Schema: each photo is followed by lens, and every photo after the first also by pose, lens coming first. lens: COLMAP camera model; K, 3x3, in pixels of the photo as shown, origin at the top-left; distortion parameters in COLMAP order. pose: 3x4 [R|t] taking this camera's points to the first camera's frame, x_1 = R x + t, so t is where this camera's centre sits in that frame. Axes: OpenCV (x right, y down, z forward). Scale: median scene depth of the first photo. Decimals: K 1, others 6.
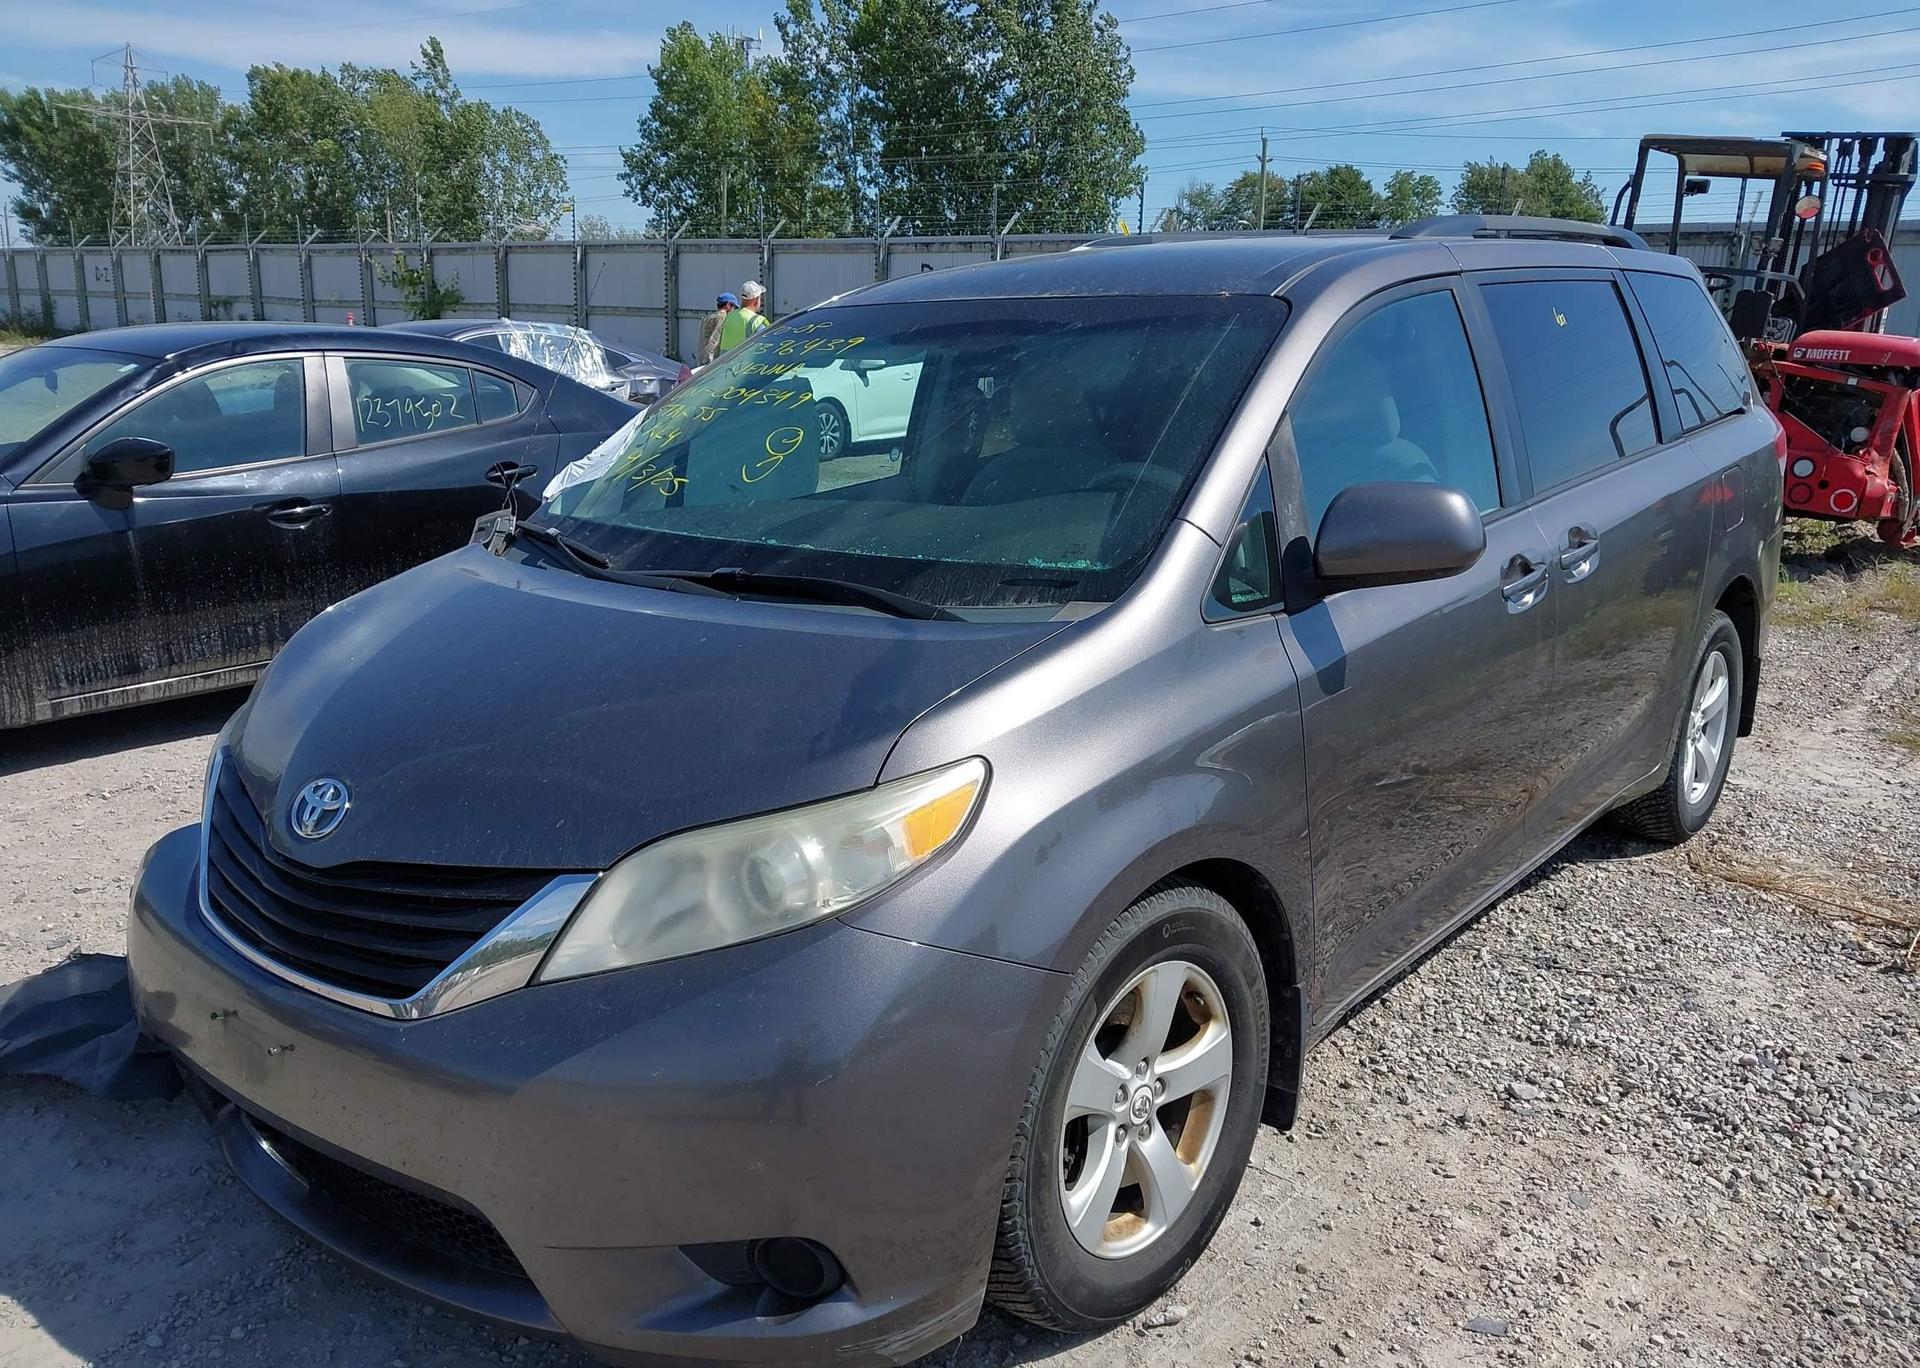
lens RADIAL K [[1589.8, 0, 956.3], [0, 1589.8, 705.6], [0, 0, 1]] dist [0.035772, -0.054715]
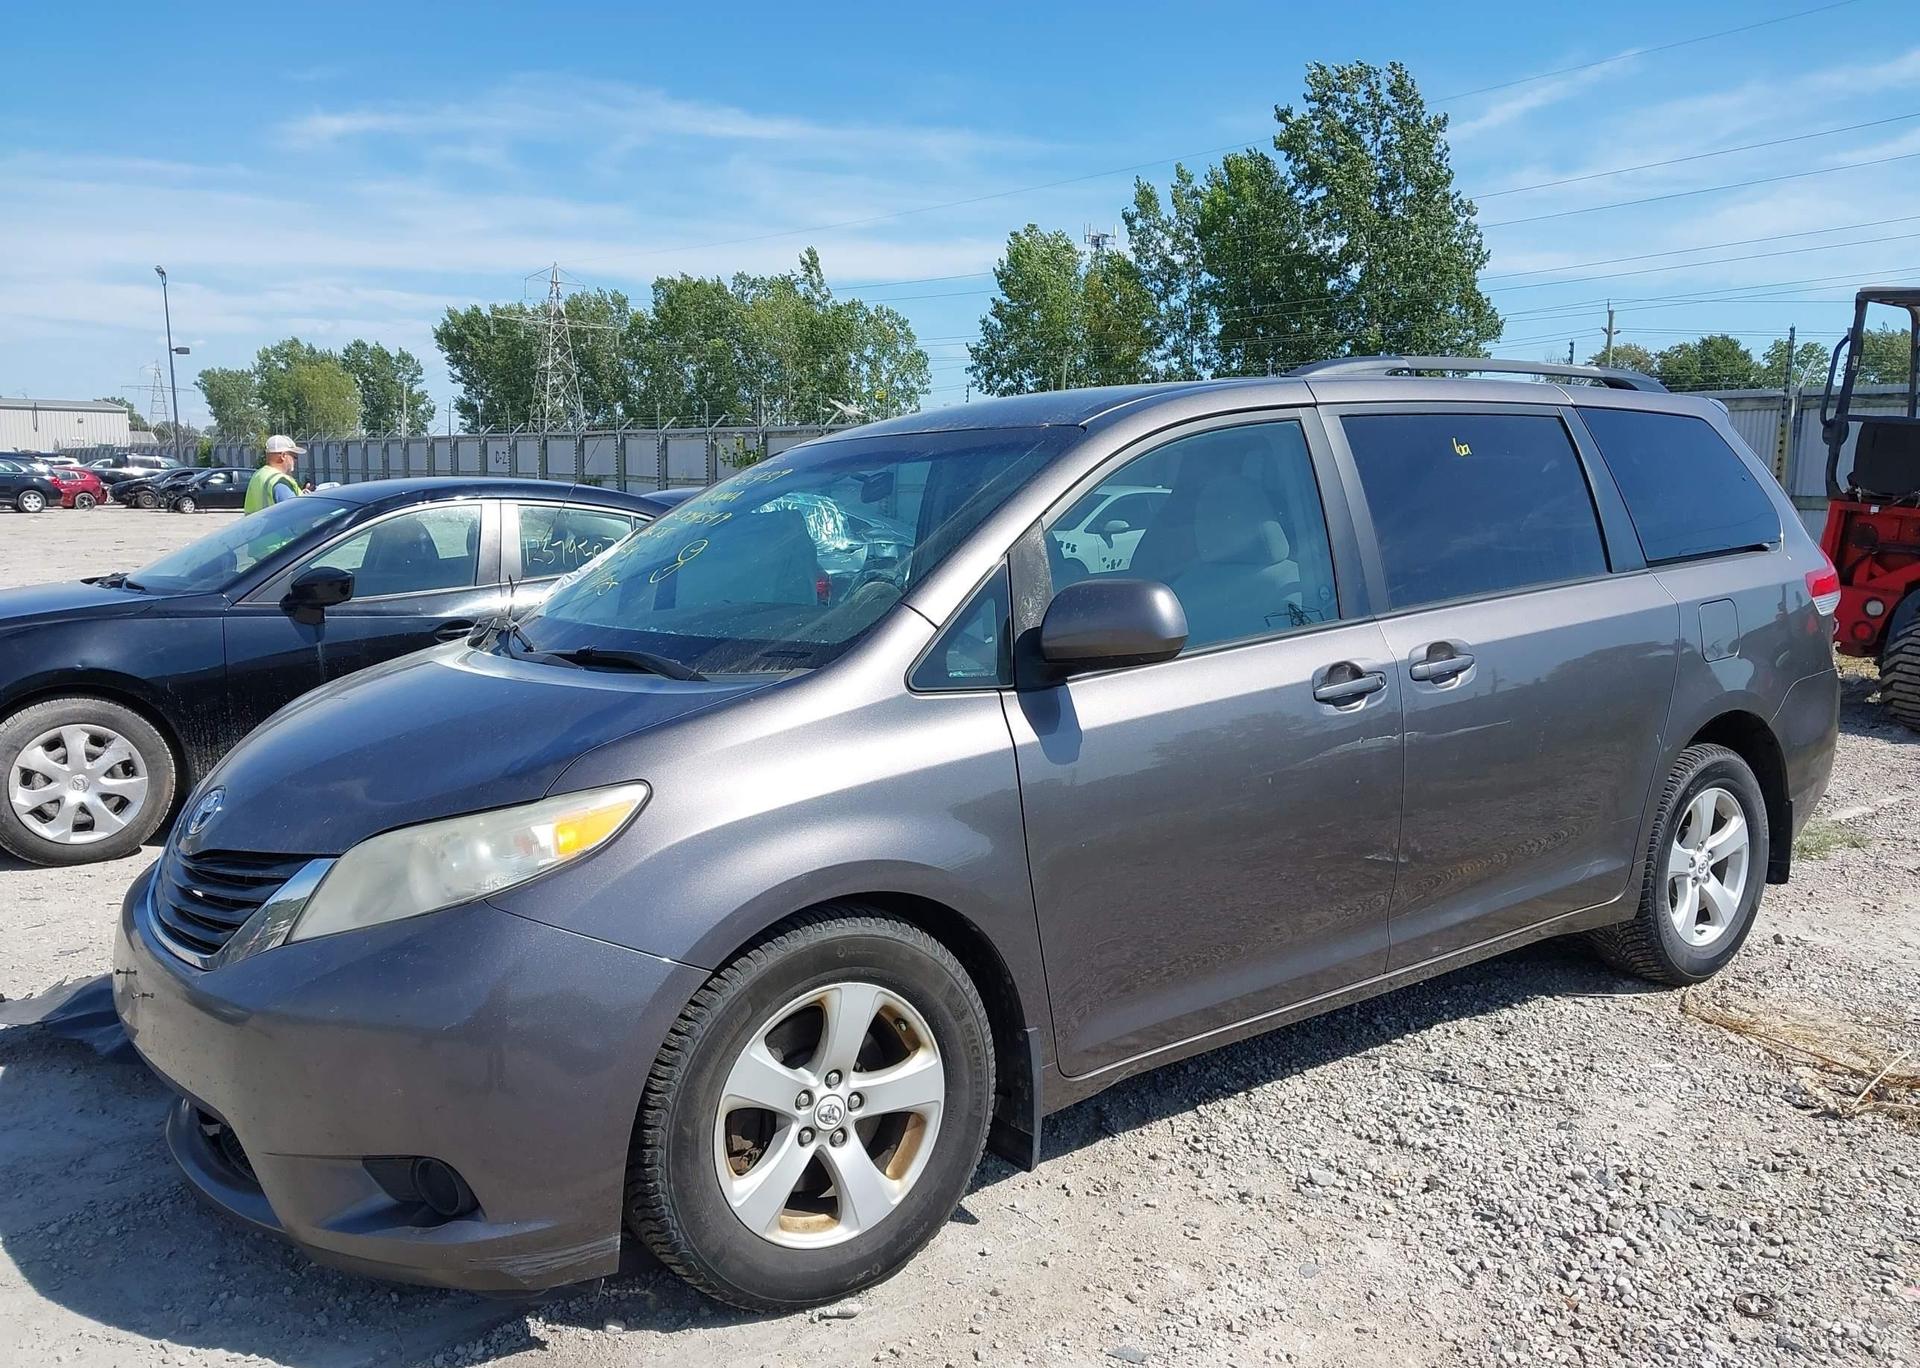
lens RADIAL K [[1611.2, 0, 960.0], [0, 1611.2, 684.0], [0, 0, 1]] dist [0.054386, -0.102841]
pose [[0.971543, 0.023082, -0.235735, 0.217274], [-0.052464, 0.991490, -0.119141, 0.037853], [0.230979, 0.128118, 0.964487, -0.056159]]
